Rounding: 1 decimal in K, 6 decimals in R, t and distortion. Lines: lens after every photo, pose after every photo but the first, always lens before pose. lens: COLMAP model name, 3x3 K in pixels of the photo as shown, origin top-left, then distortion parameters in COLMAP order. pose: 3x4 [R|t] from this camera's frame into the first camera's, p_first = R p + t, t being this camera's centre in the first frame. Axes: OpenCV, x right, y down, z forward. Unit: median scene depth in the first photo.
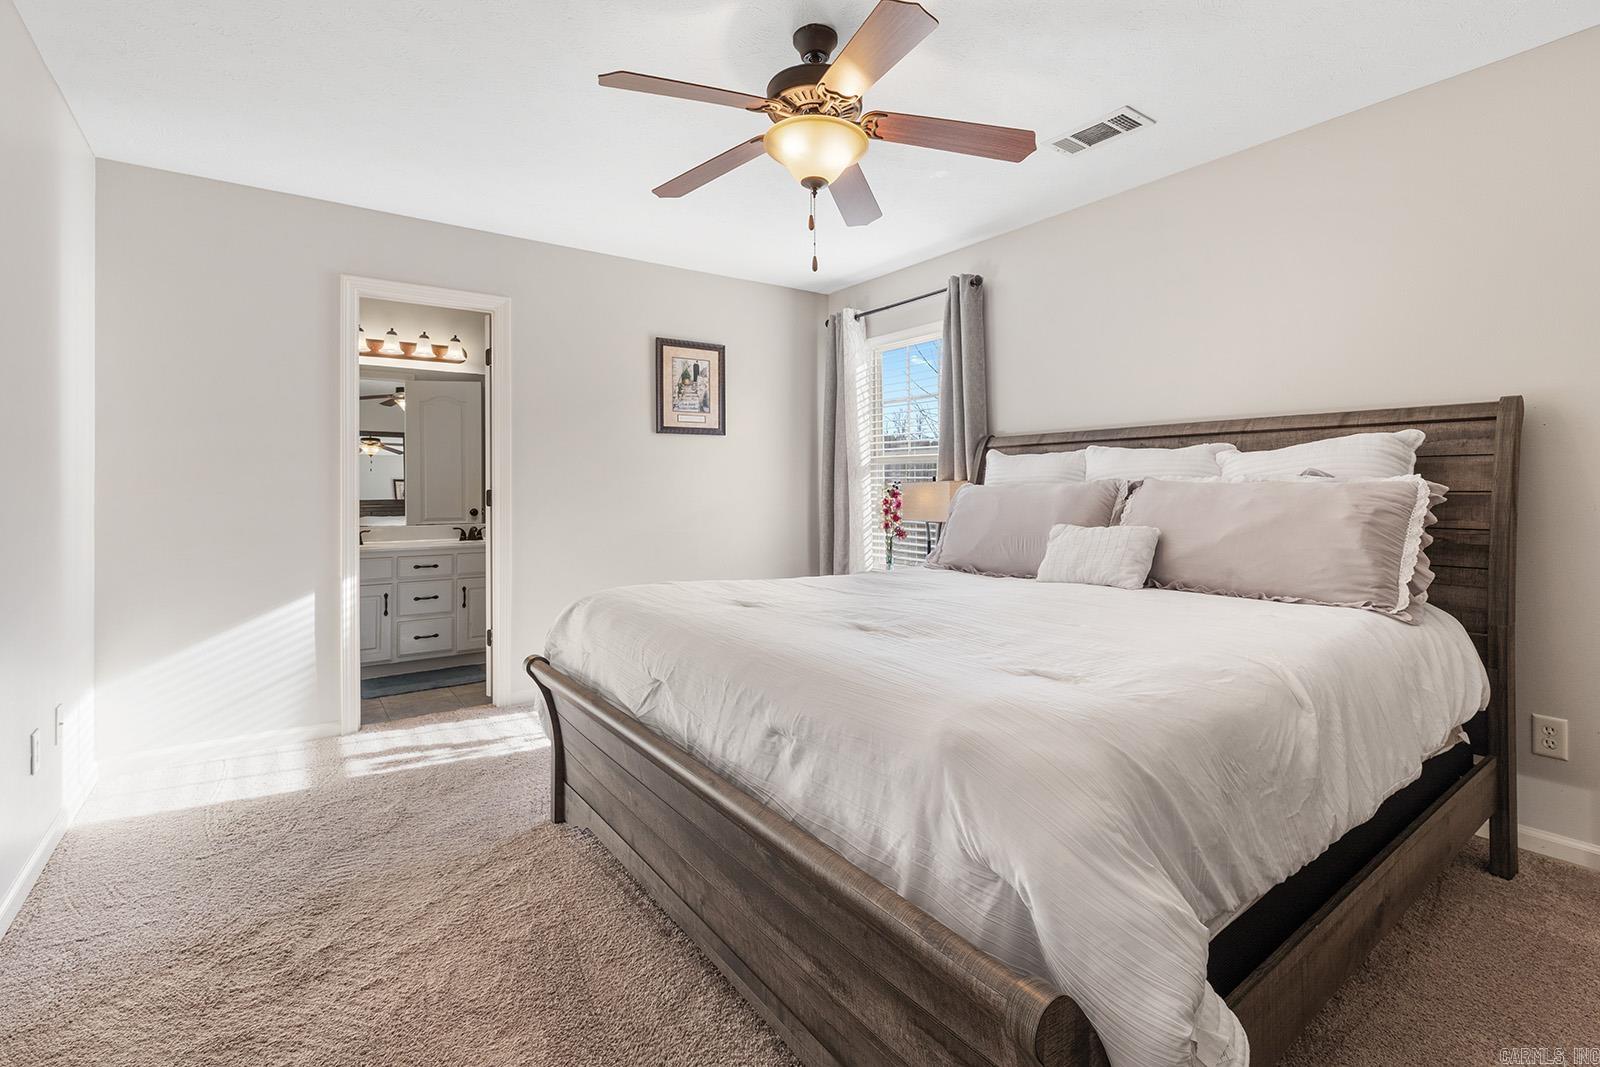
lens RADIAL K [[731.5, 0, 802.5], [0, 731.5, 479.2], [0, 0, 1]] dist [0.003112, -0.000974]
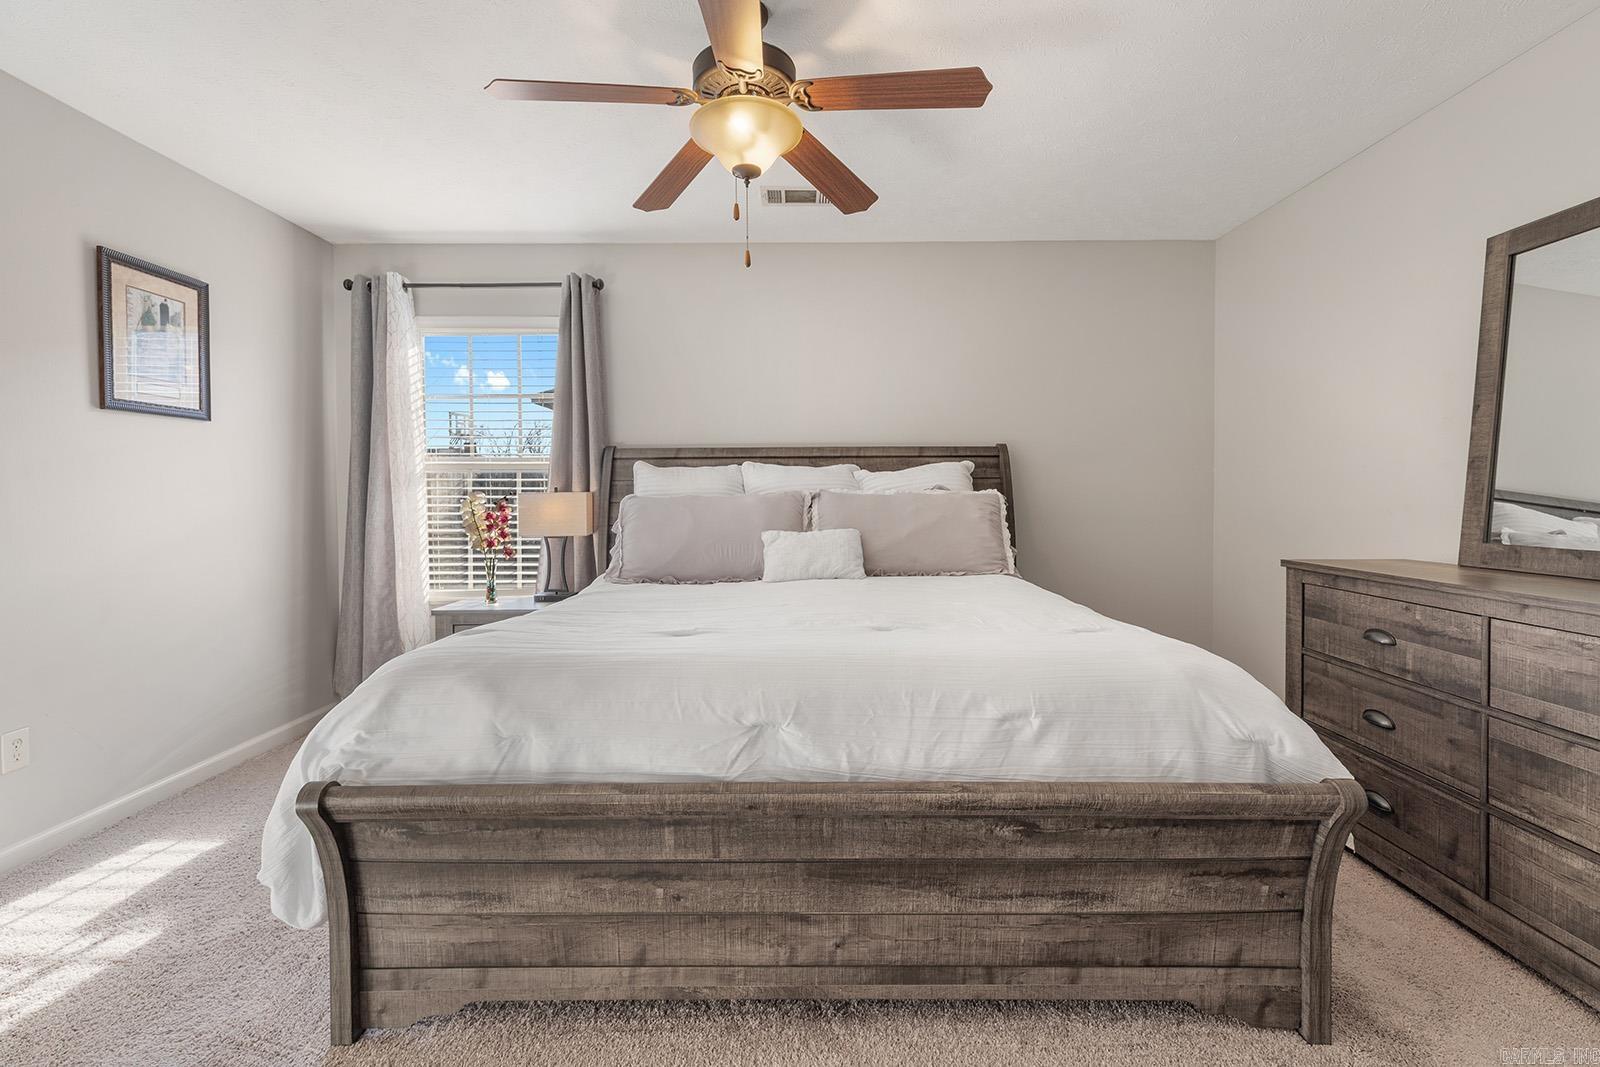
lens RADIAL K [[731.5, 0, 803.1], [0, 731.5, 504.6], [0, 0, 1]] dist [0.003112, -0.000974]
pose [[0.590305, -0.007677, 0.807144, -0.471461], [-0.005624, 0.999891, 0.013623, 0.005069], [-0.807161, -0.012581, 0.590198, 0.259780]]
